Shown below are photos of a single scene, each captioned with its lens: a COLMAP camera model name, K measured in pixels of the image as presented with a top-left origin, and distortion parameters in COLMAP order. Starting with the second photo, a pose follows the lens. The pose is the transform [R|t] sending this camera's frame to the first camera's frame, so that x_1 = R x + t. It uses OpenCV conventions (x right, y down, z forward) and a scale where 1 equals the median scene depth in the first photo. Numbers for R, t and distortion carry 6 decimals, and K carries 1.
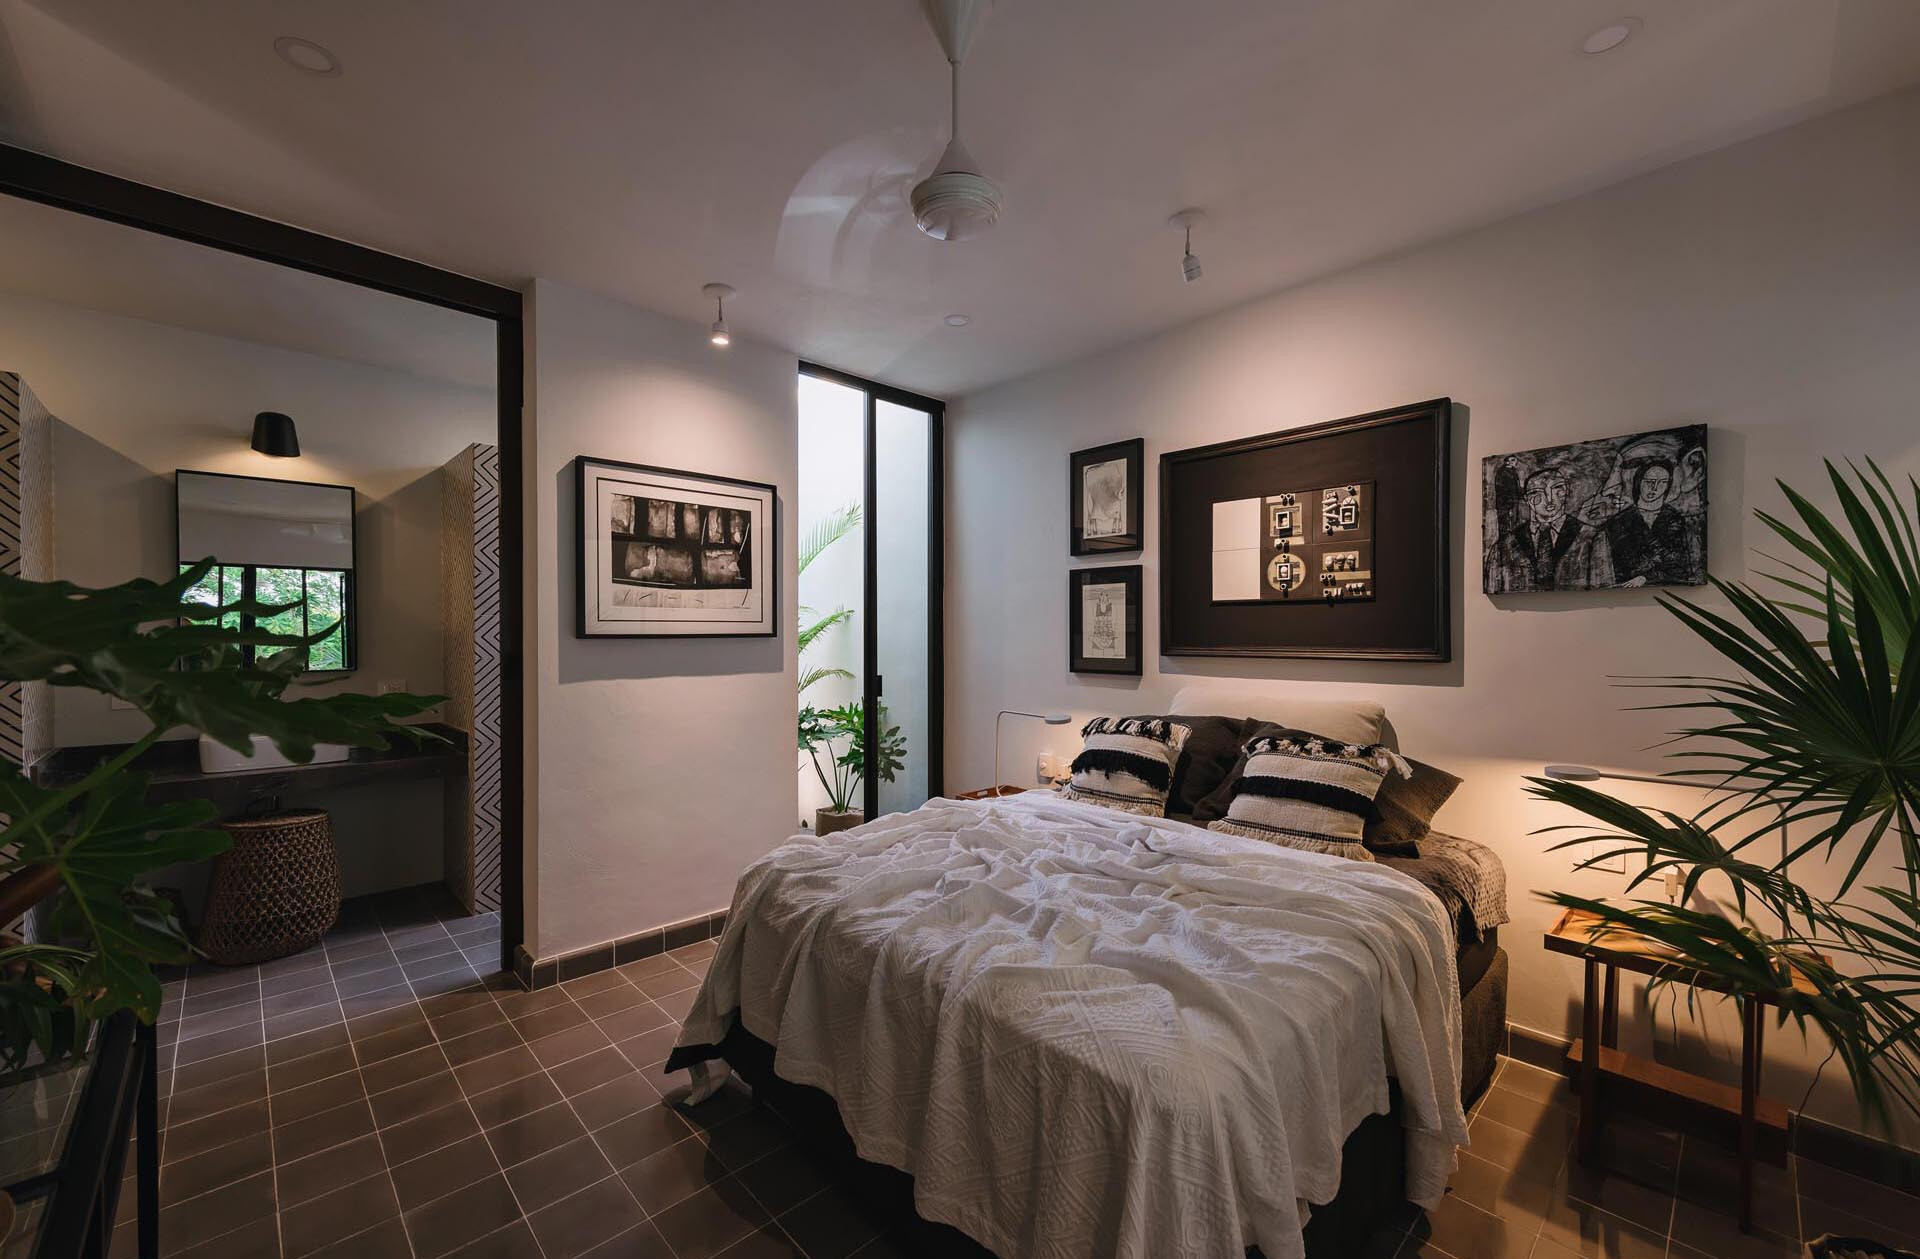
lens RADIAL K [[749.4, 0, 959.9], [0, 749.4, 633.2], [0, 0, 1]] dist [0.011230, -0.001917]
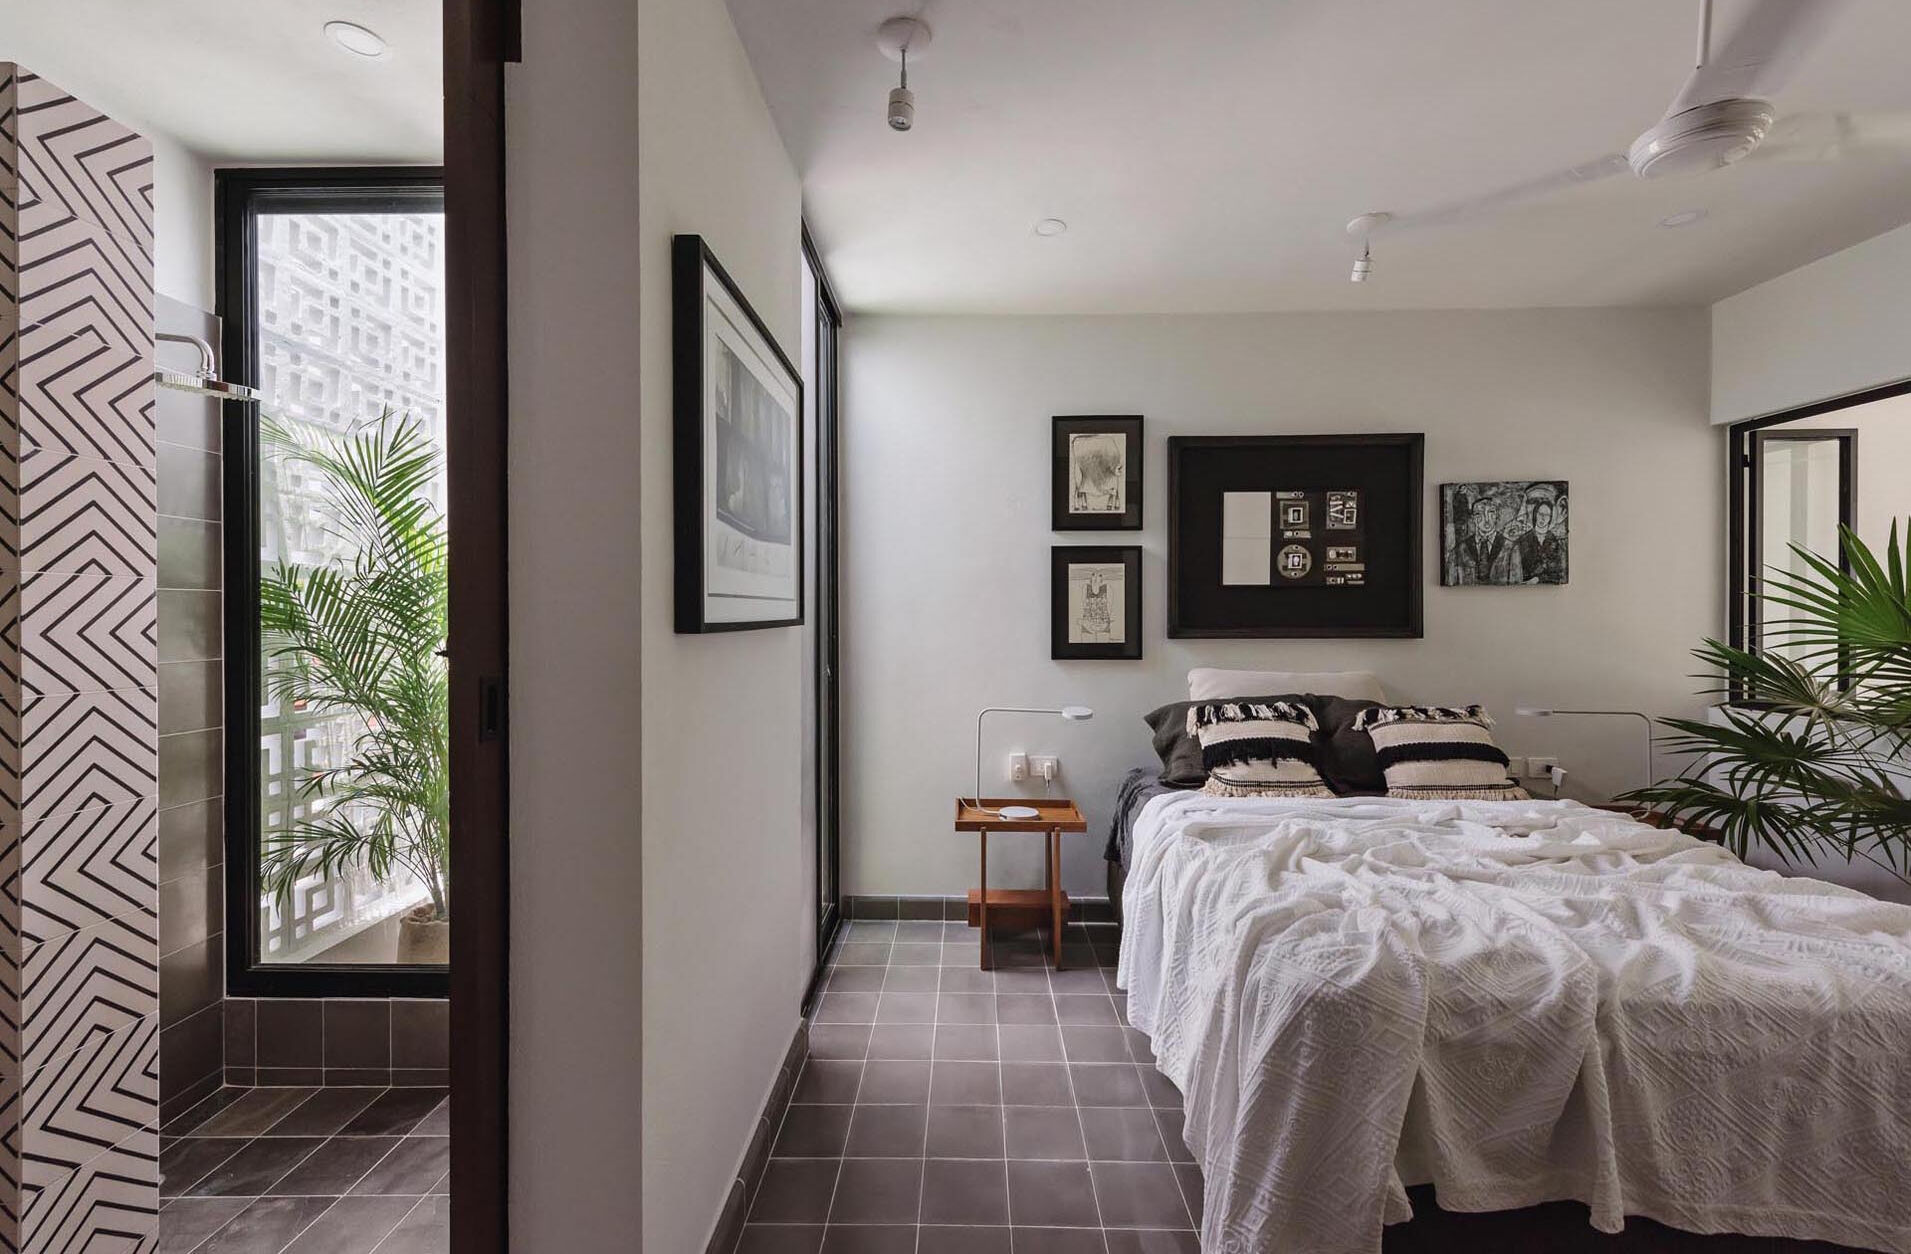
lens RADIAL K [[745.8, 0, 948.8], [0, 745.8, 619.2], [0, 0, 1]] dist [0.011230, -0.001917]
pose [[0.712635, -0.006969, 0.701500, -0.694952], [0.001821, 0.999966, 0.008085, -0.004828], [-0.701533, -0.004484, 0.712623, 0.544578]]
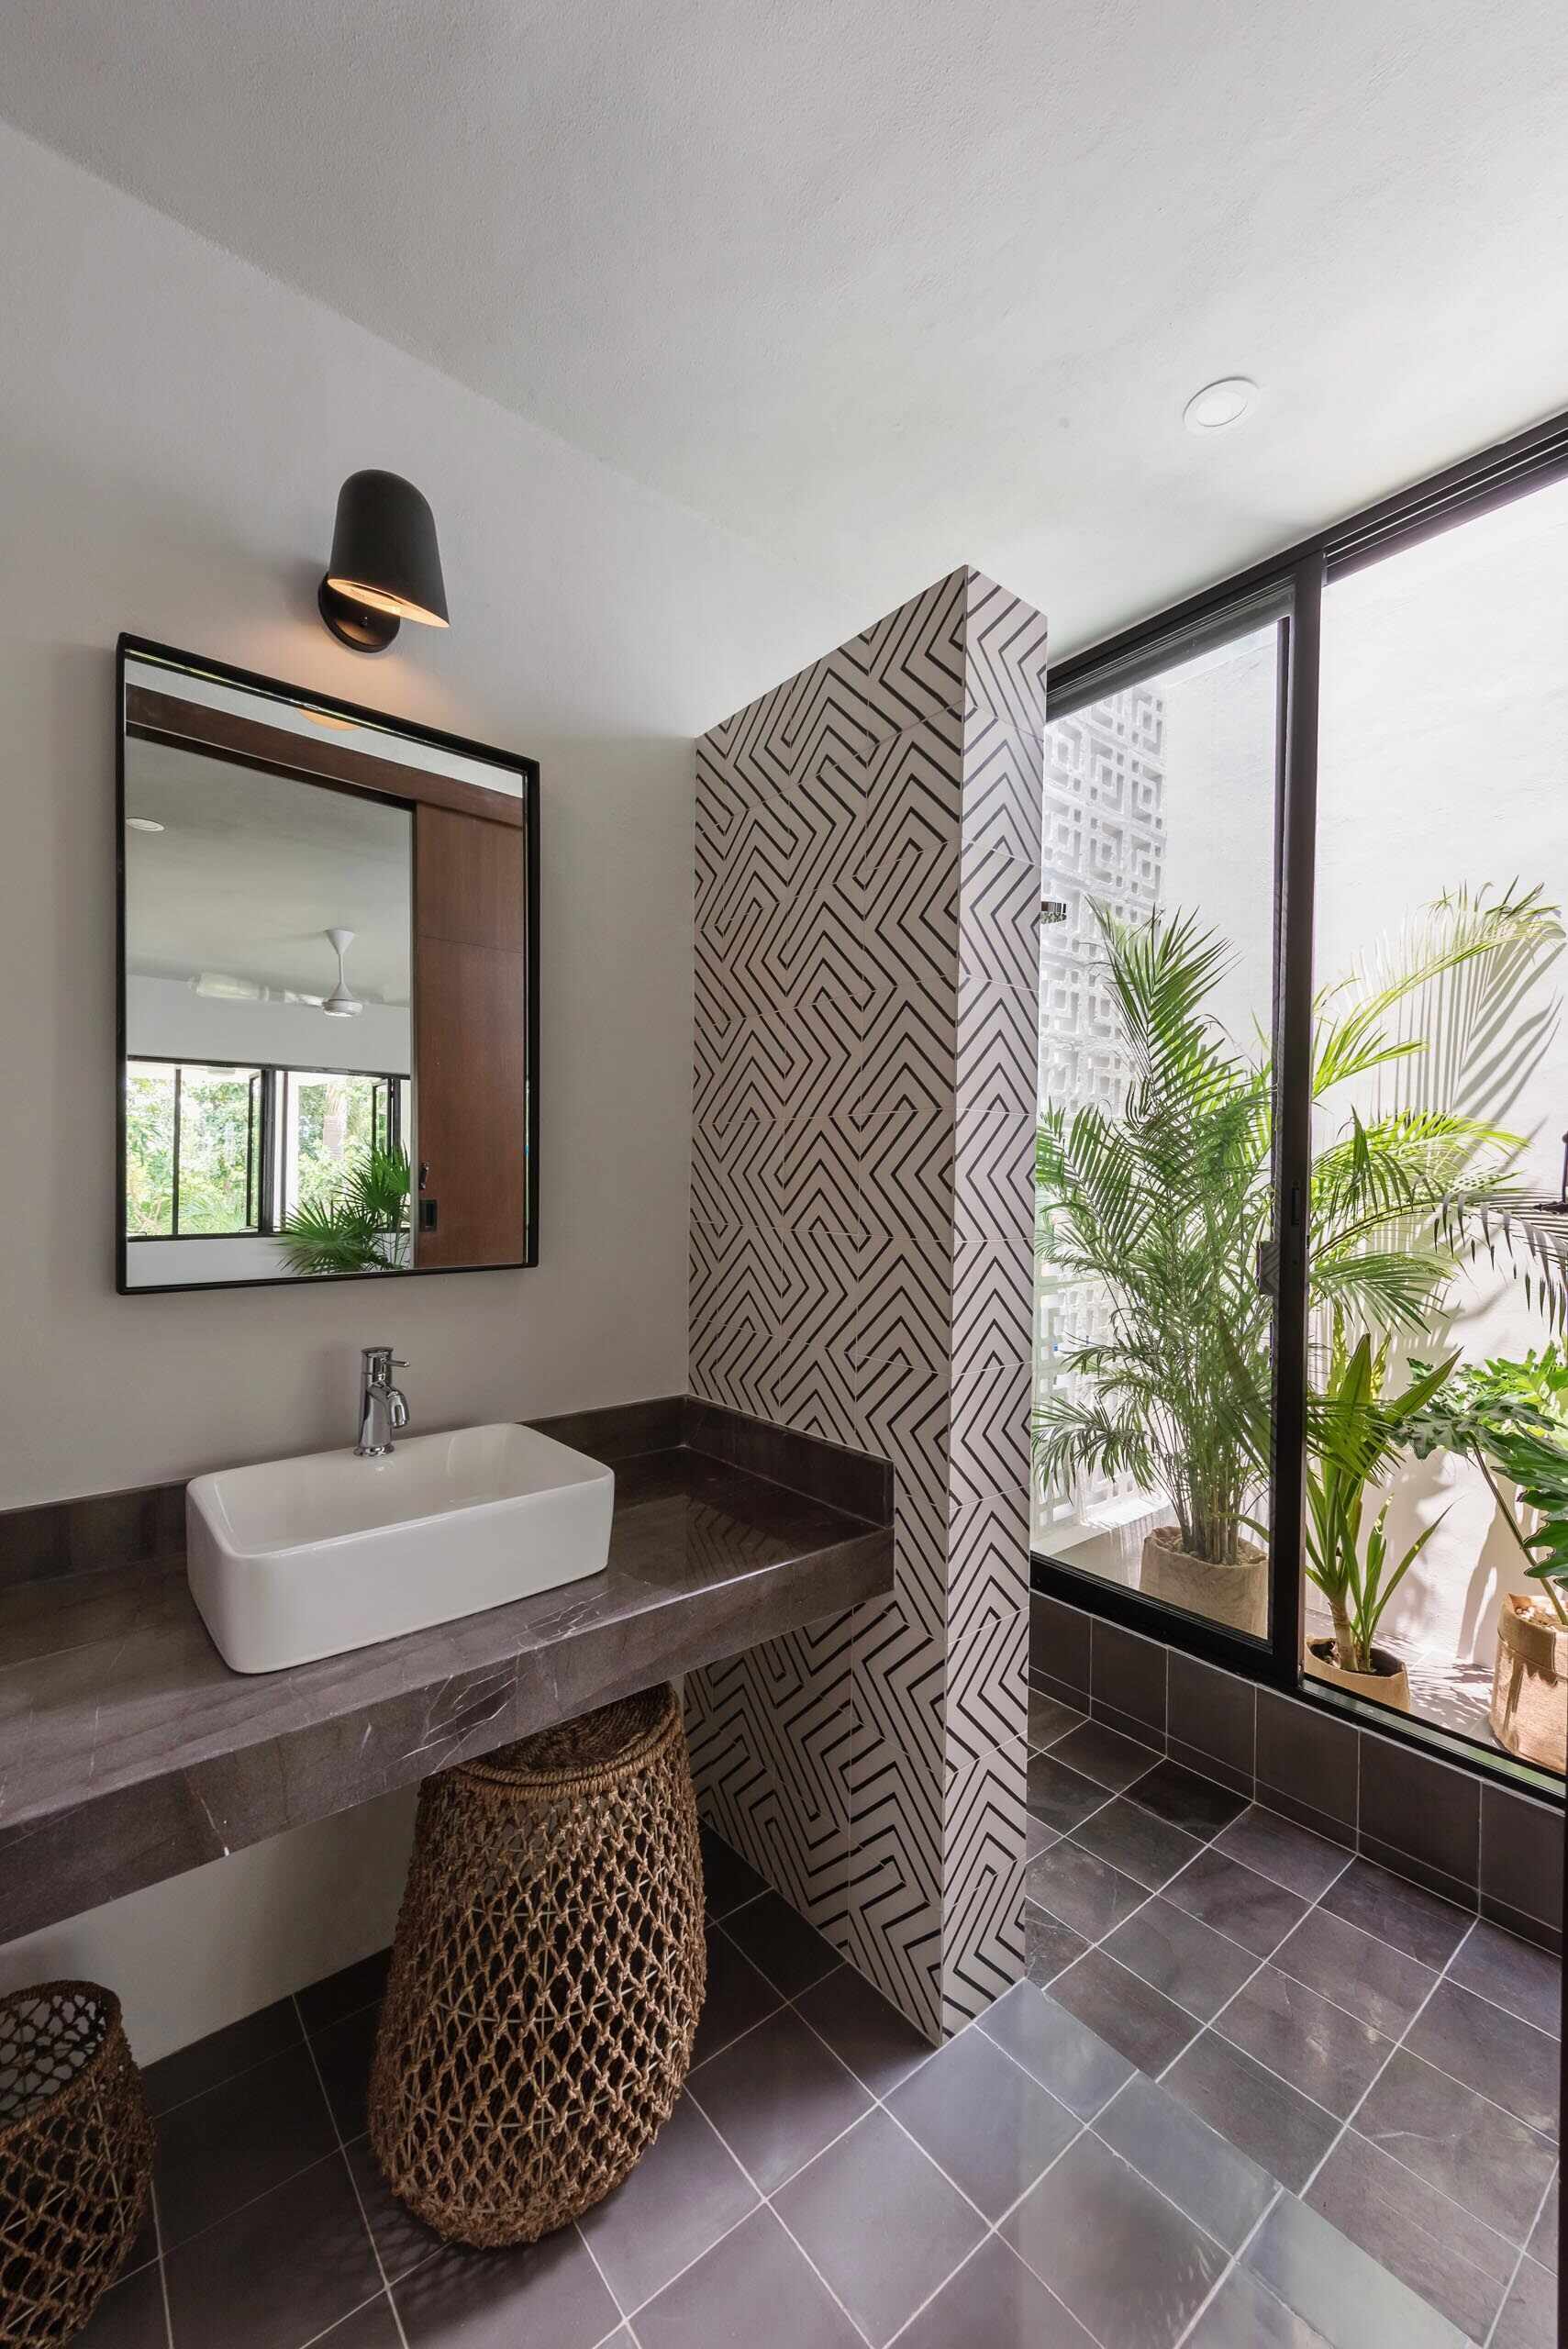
lens RADIAL K [[928.8, 0, 790.2], [0, 928.8, 1177.3], [0, 0, 1]] dist [0.010008, -0.002314]
pose [[0.995740, 0.007942, -0.091864, -0.843712], [-0.007741, 0.999967, 0.002544, 0.010149], [0.091881, -0.001822, 0.995768, 0.764400]]
